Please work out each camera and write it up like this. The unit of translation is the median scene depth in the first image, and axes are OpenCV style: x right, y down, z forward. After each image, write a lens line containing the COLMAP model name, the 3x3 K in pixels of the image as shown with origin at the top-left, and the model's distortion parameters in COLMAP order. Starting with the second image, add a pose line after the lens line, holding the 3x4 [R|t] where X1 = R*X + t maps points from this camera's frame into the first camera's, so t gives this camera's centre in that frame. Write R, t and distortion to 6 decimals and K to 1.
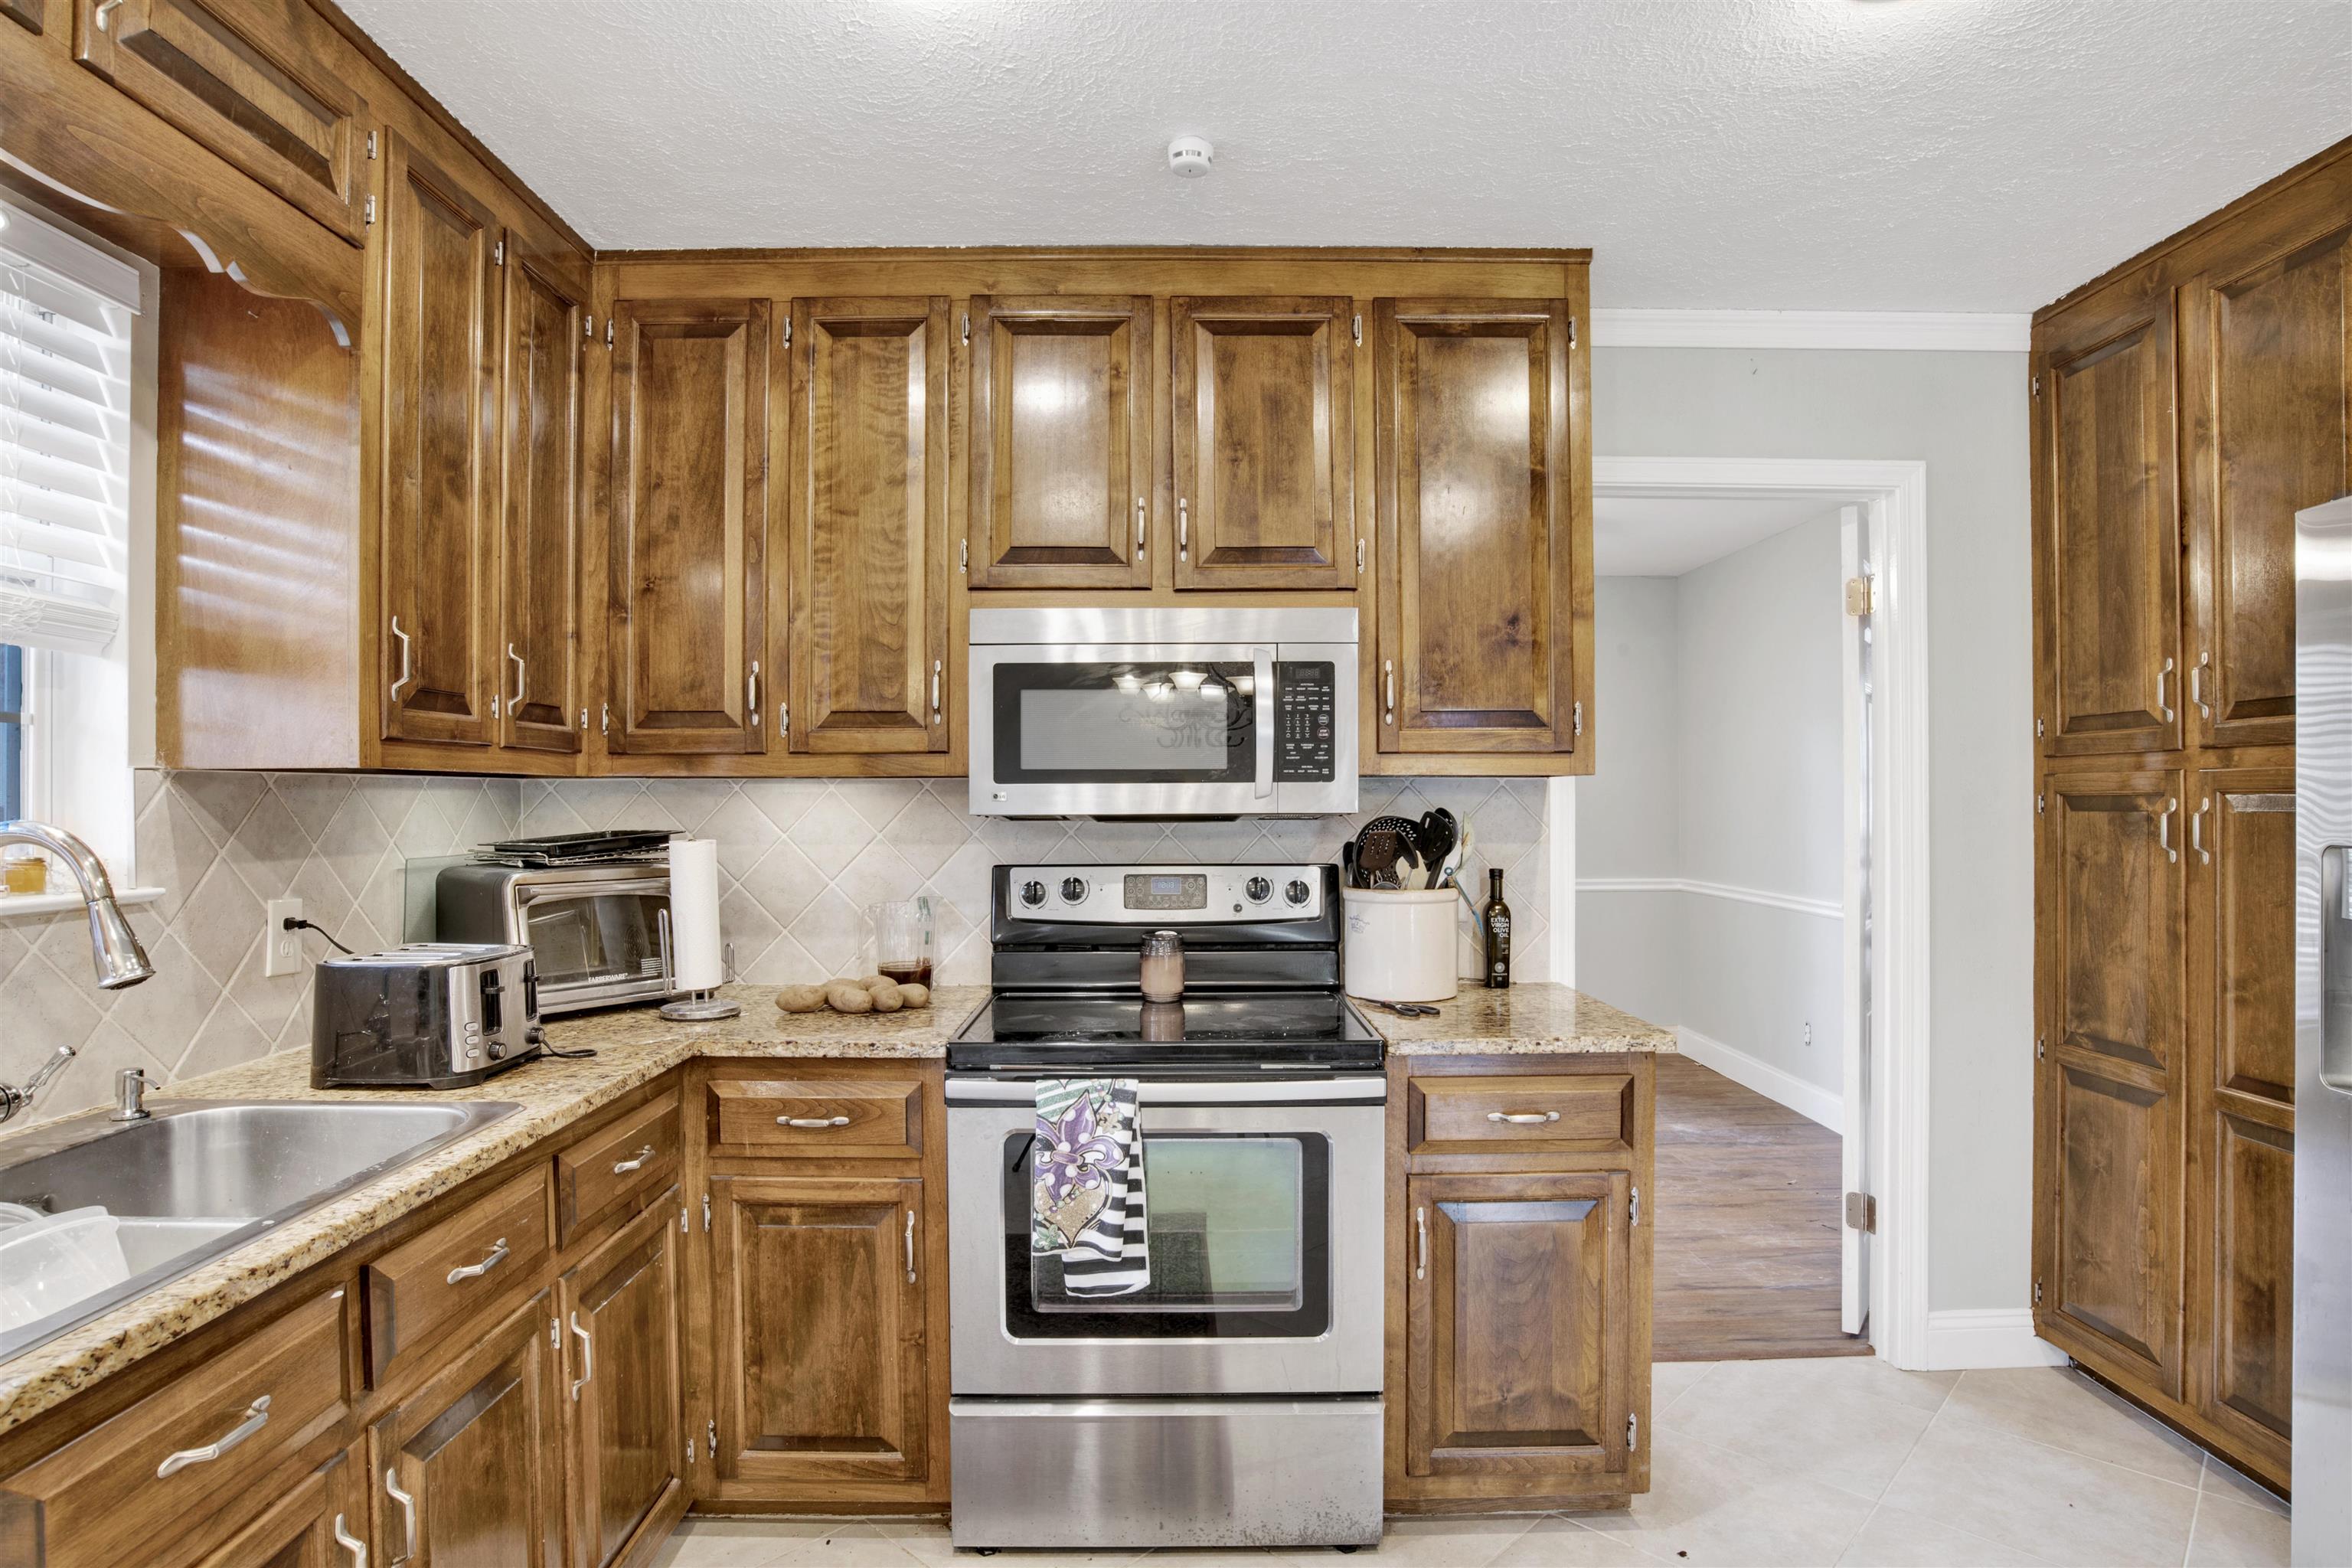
lens RADIAL K [[1205.6, 0, 1178.4], [0, 1205.6, 801.1], [0, 0, 1]] dist [-0.075403, 0.026384]
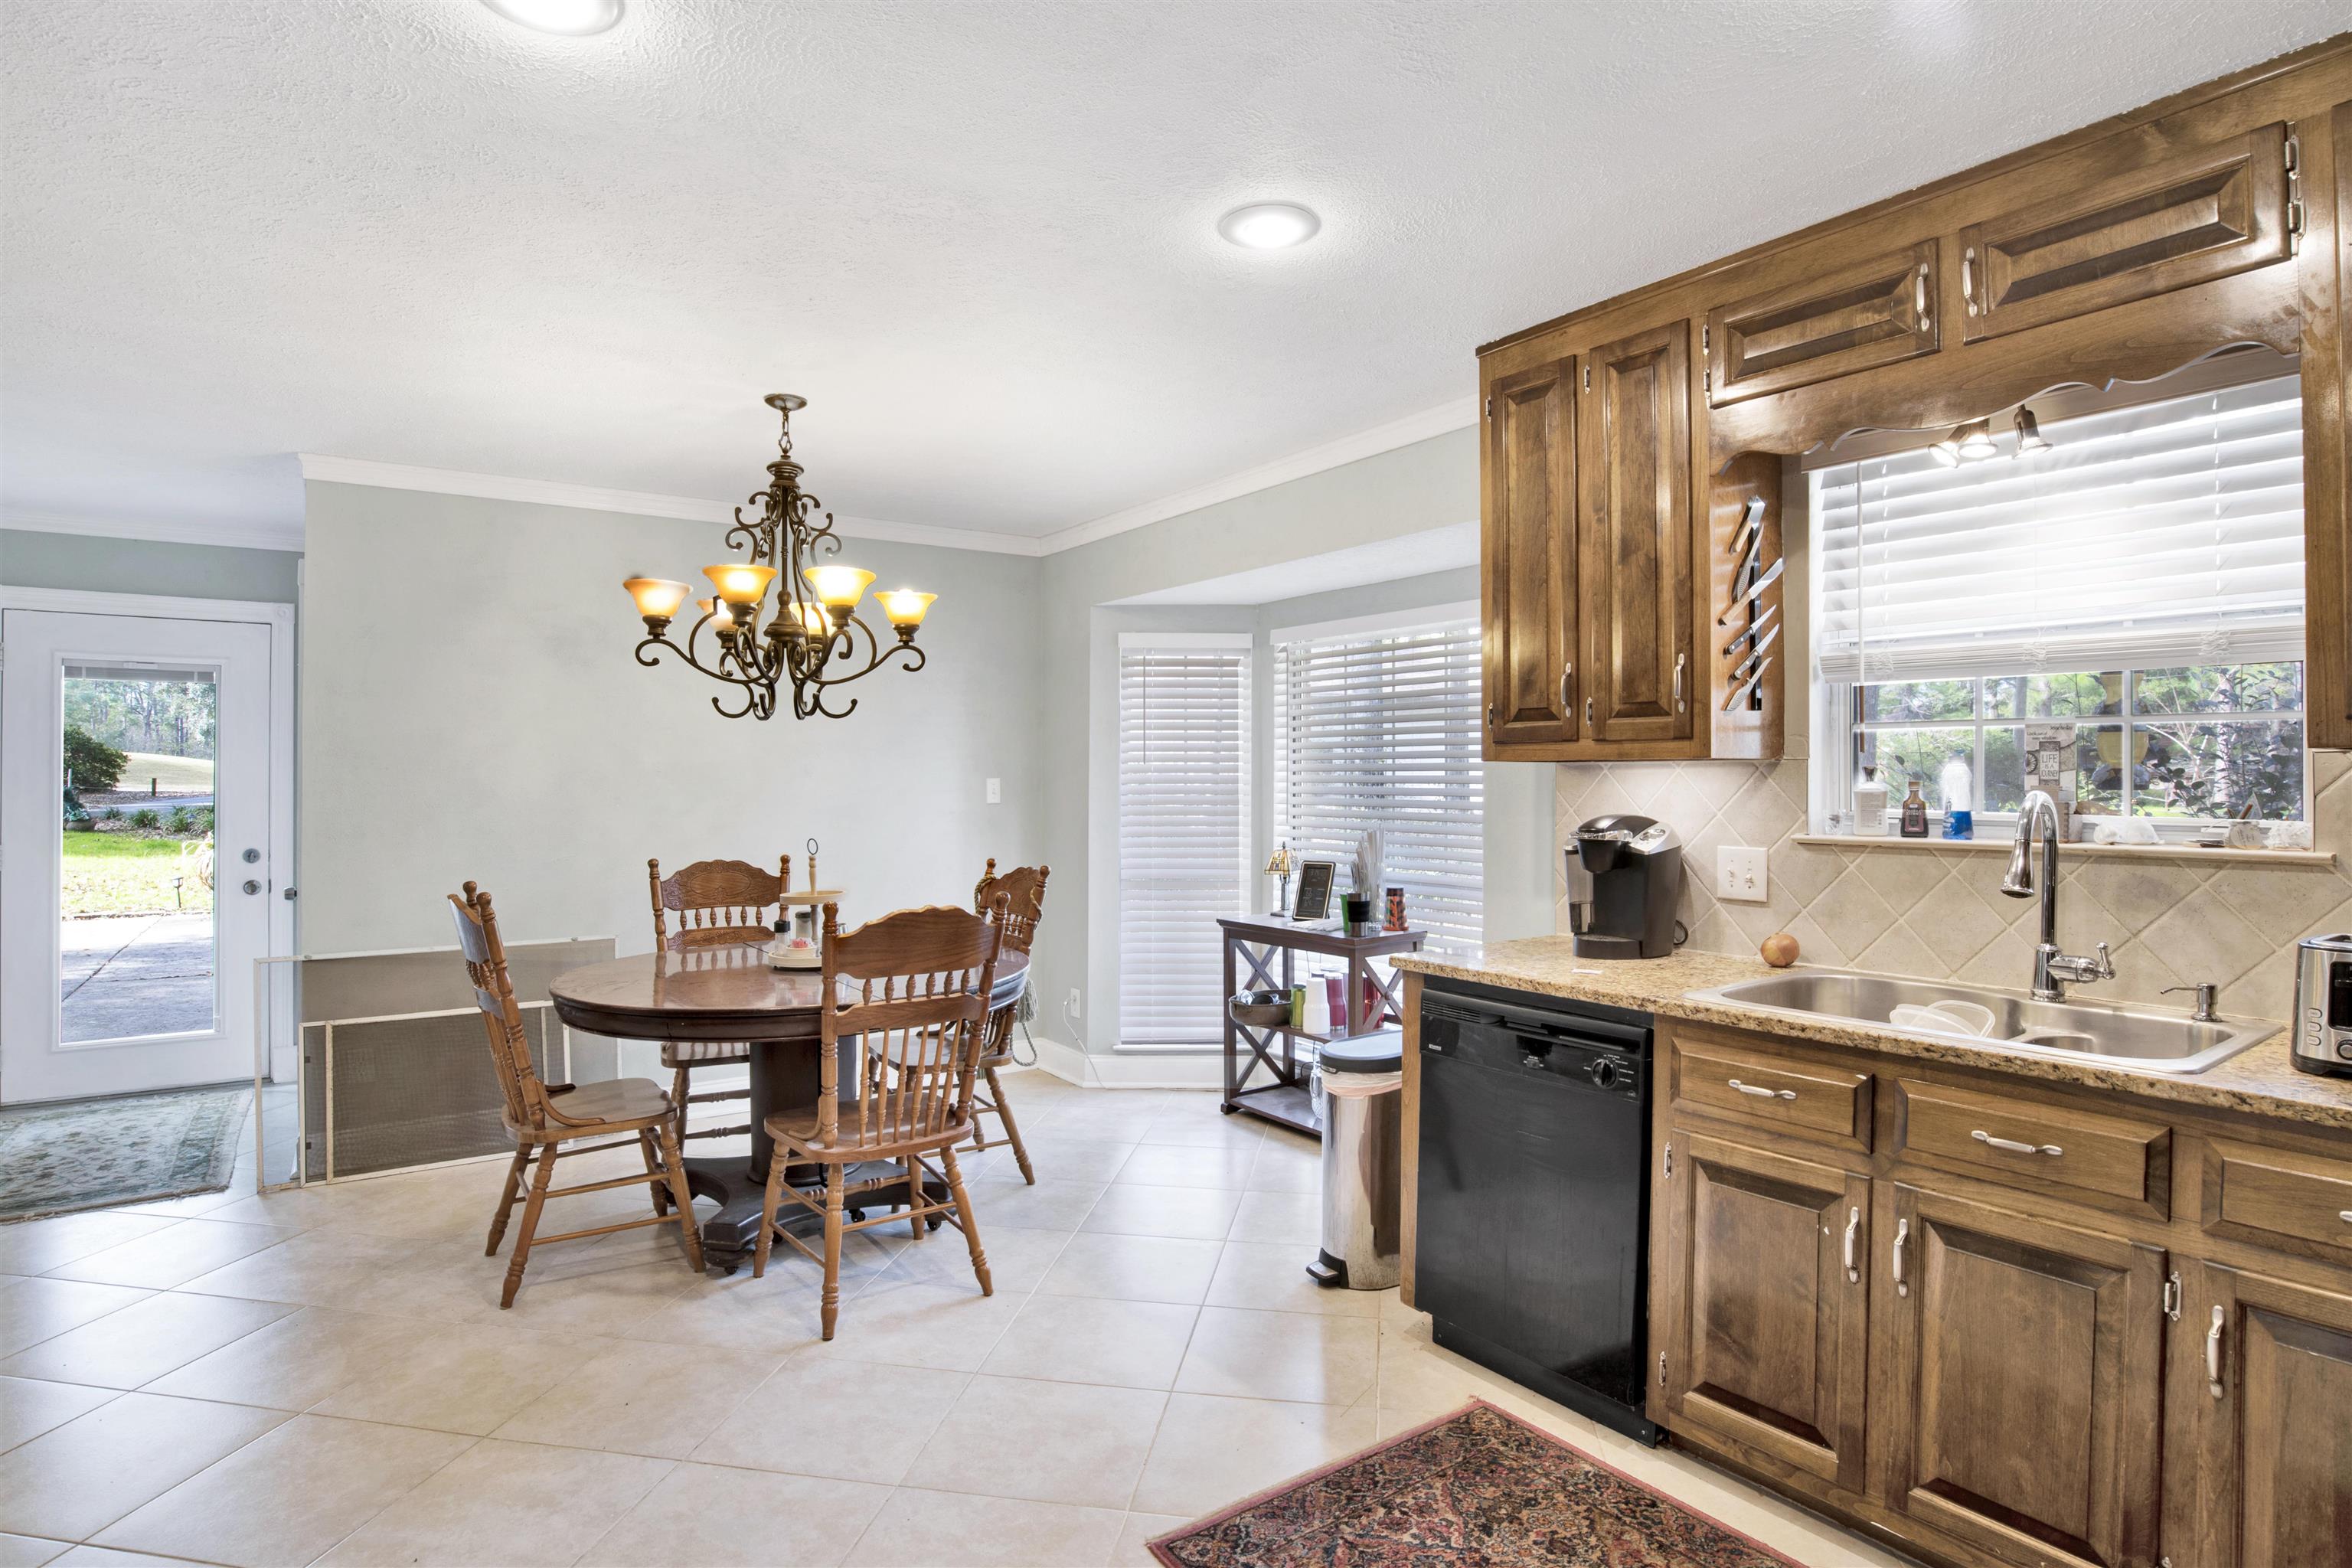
lens RADIAL K [[1206.1, 0, 1171.4], [0, 1206.1, 772.5], [0, 0, 1]] dist [-0.069081, 0.027423]
pose [[-0.828810, -0.000973, -0.559530, 0.531371], [0.002691, 0.999980, -0.005724, -0.003243], [0.559524, -0.006249, -0.828790, 0.937334]]
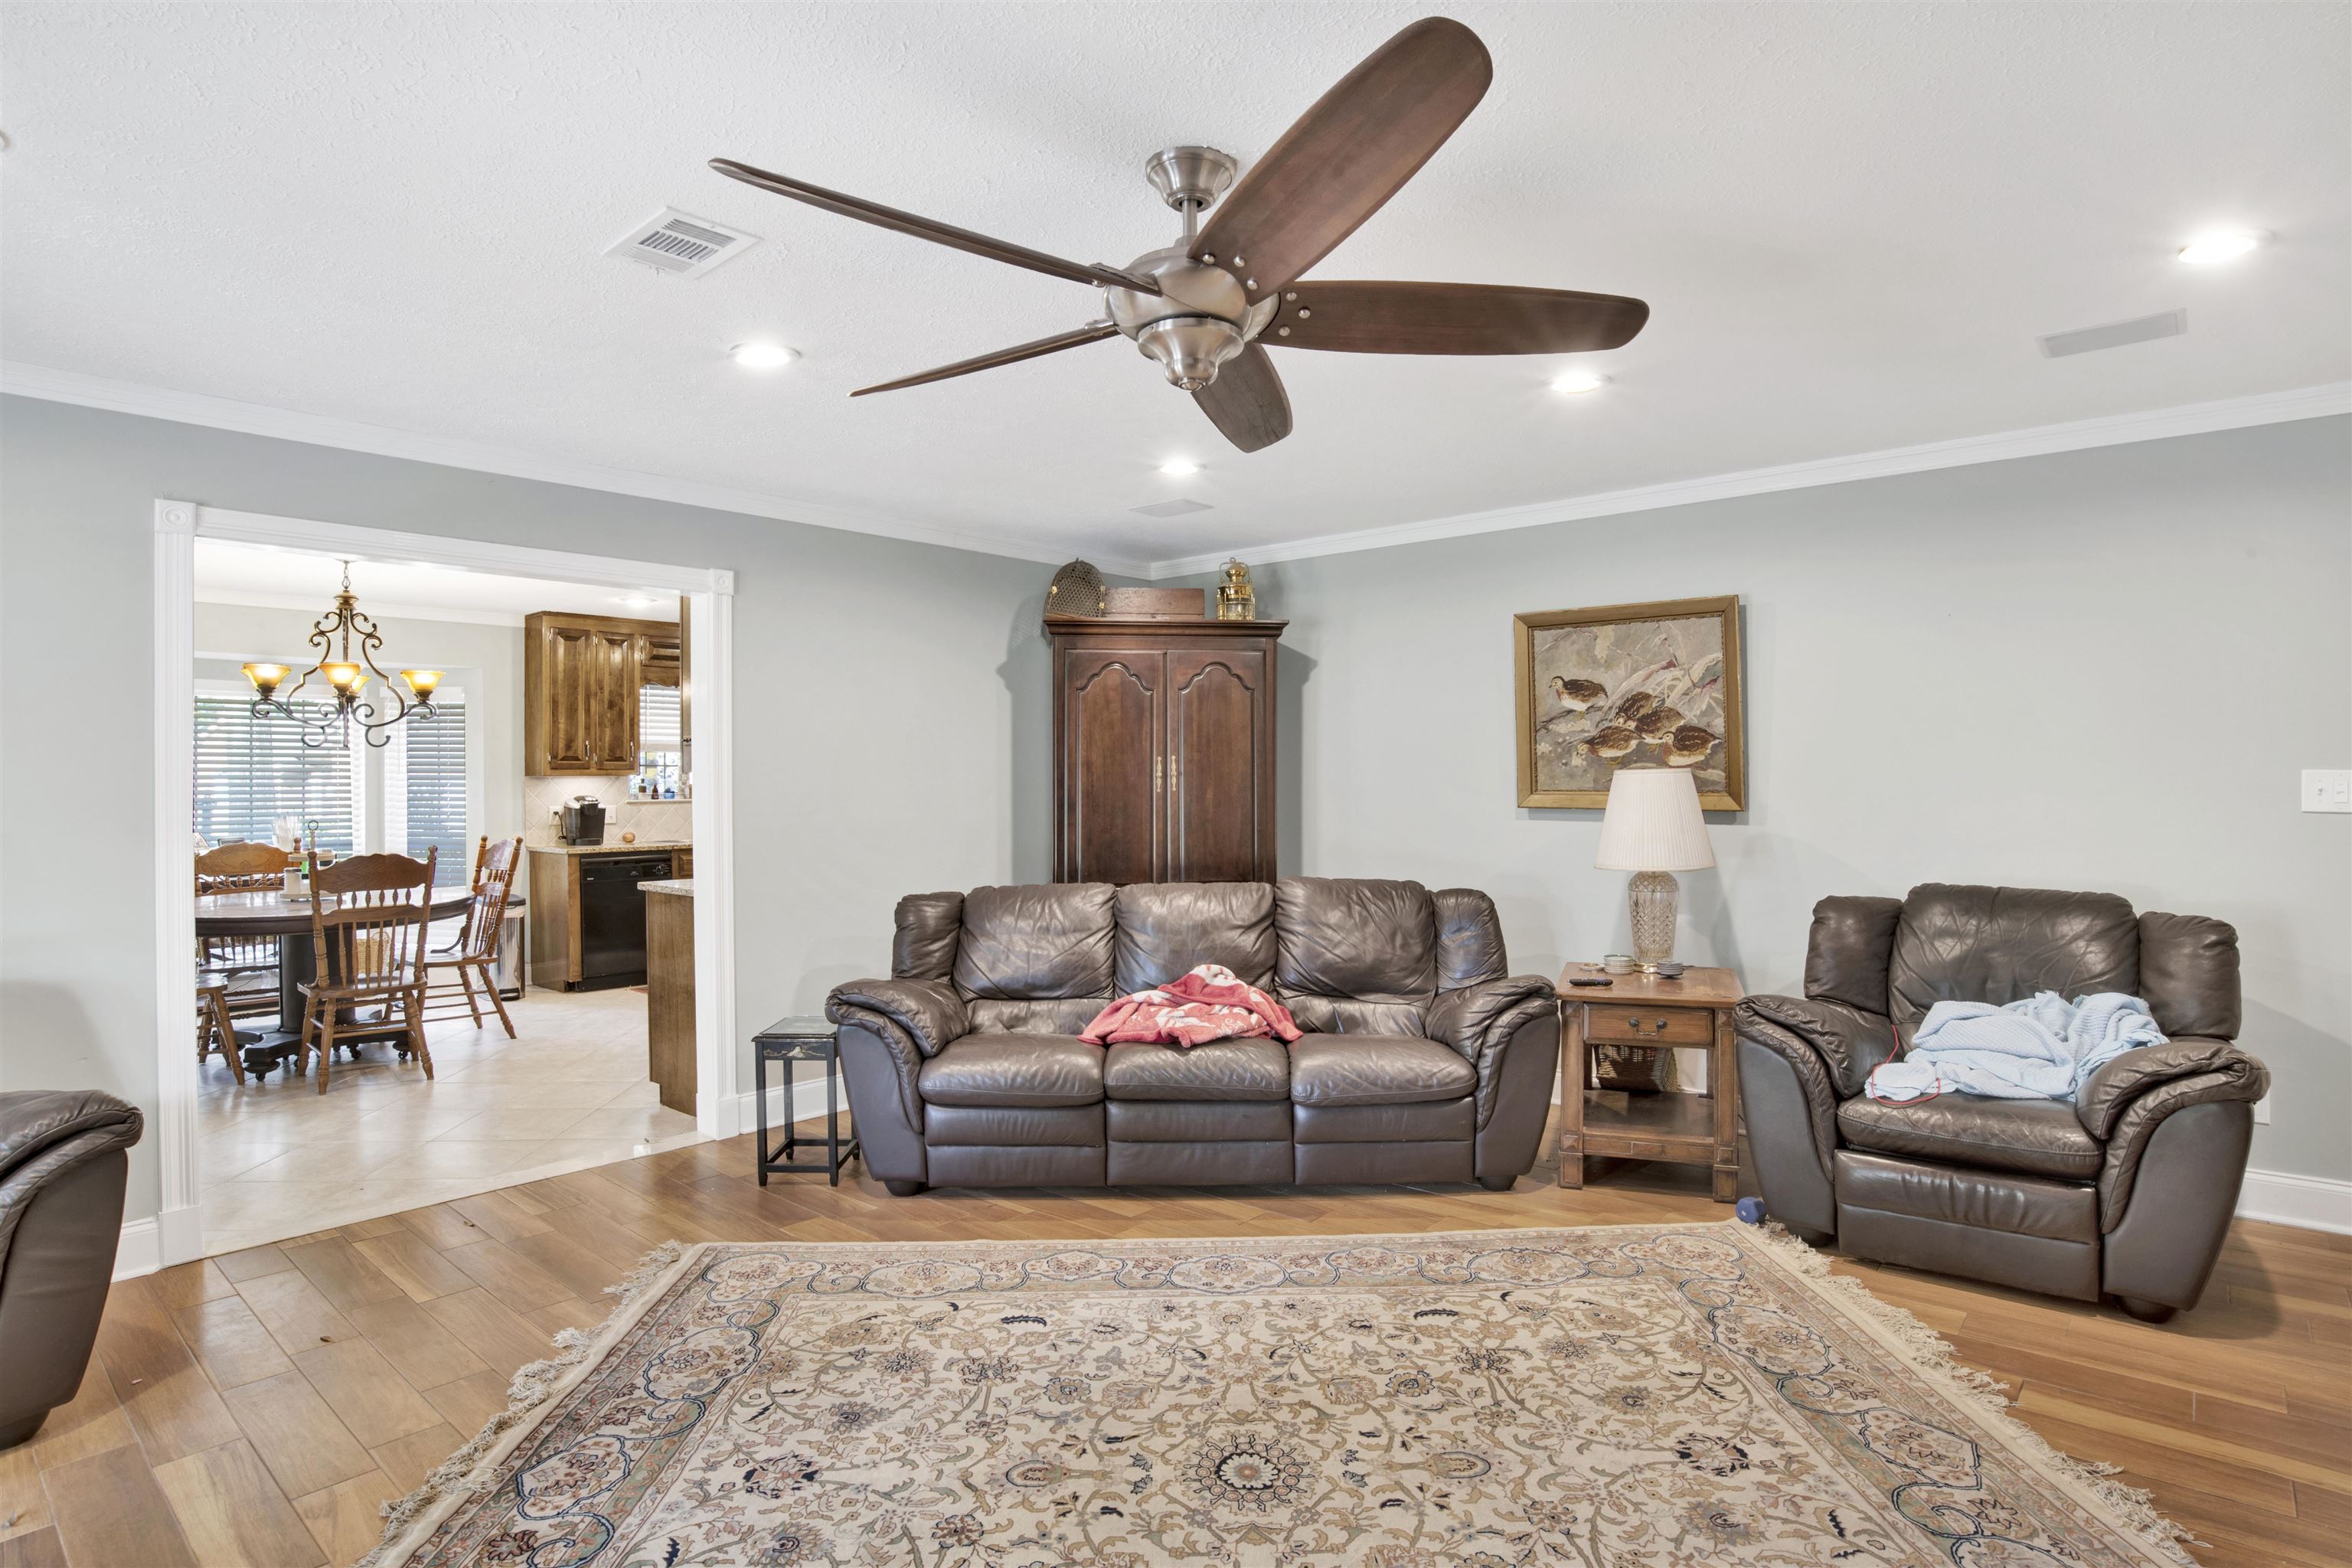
lens RADIAL K [[1234.7, 0, 1210.1], [0, 1234.7, 782.6], [0, 0, 1]] dist [-0.074831, 0.030992]
pose [[0.754933, 0.003342, -0.655794, 3.152185], [0.002721, 0.999962, 0.008227, -0.025901], [0.655797, -0.007995, 0.754895, -1.324126]]
